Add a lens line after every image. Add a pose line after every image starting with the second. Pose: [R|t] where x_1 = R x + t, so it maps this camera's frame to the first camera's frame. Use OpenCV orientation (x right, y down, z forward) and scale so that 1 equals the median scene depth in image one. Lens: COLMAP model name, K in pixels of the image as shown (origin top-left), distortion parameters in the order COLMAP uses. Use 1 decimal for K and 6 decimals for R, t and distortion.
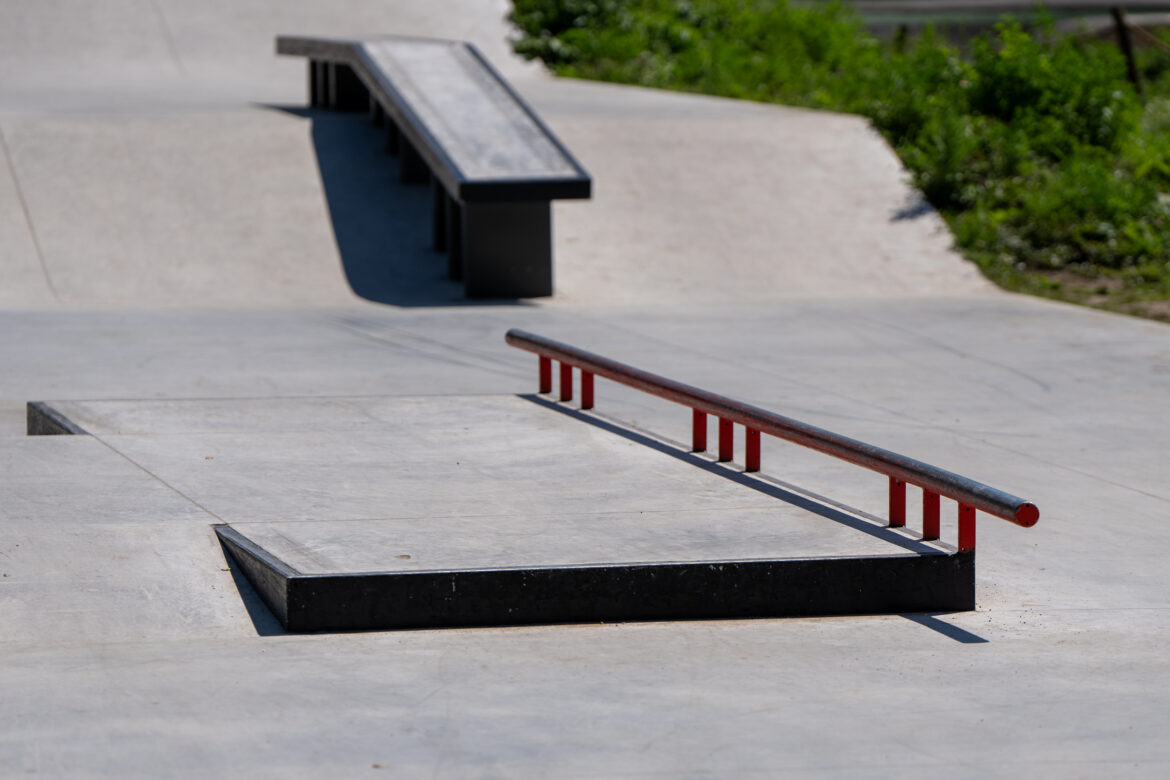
lens RADIAL K [[5832.8, 0, 595.4], [0, 5832.8, 401.7], [0, 0, 1]] dist [1.251052, 0.000000]
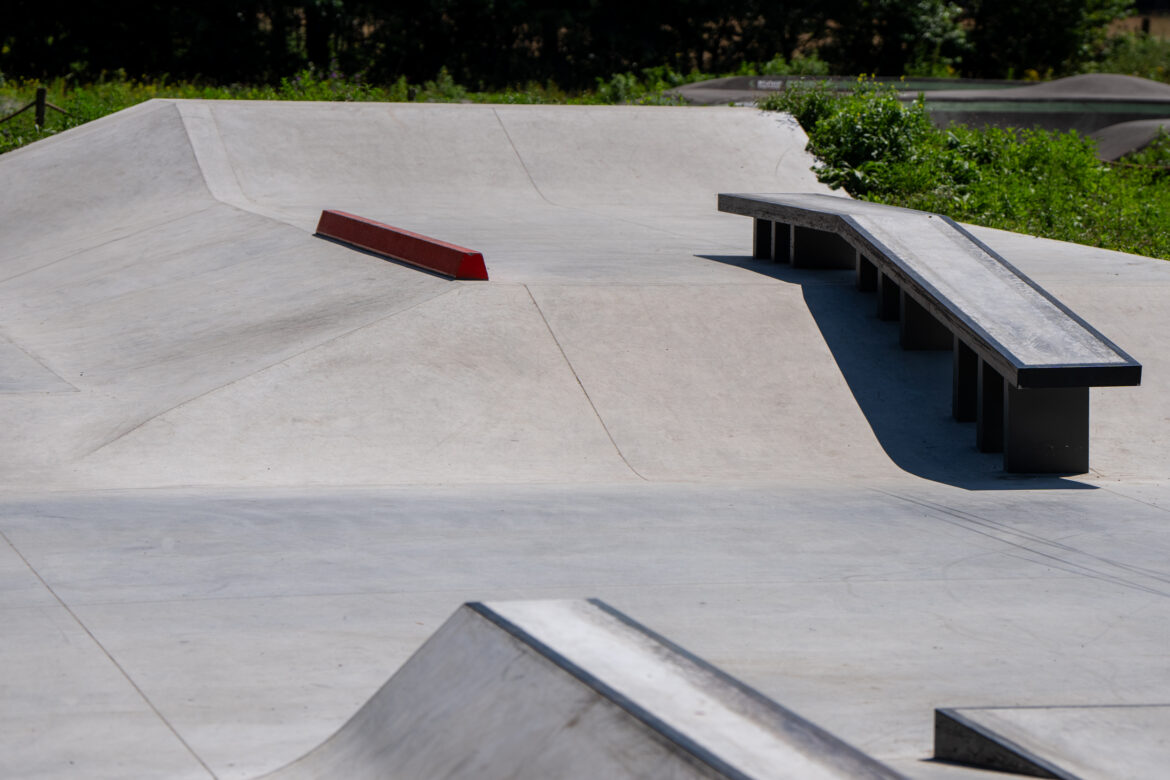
lens RADIAL K [[4226.1, 0, 592.5], [0, 4226.1, 383.5], [0, 0, 1]] dist [0.444355, 0.000000]
pose [[0.998235, 0.010805, 0.058401, -0.178144], [-0.012028, 0.999715, 0.020619, -0.061161], [-0.058162, -0.021285, 0.998080, 0.293906]]
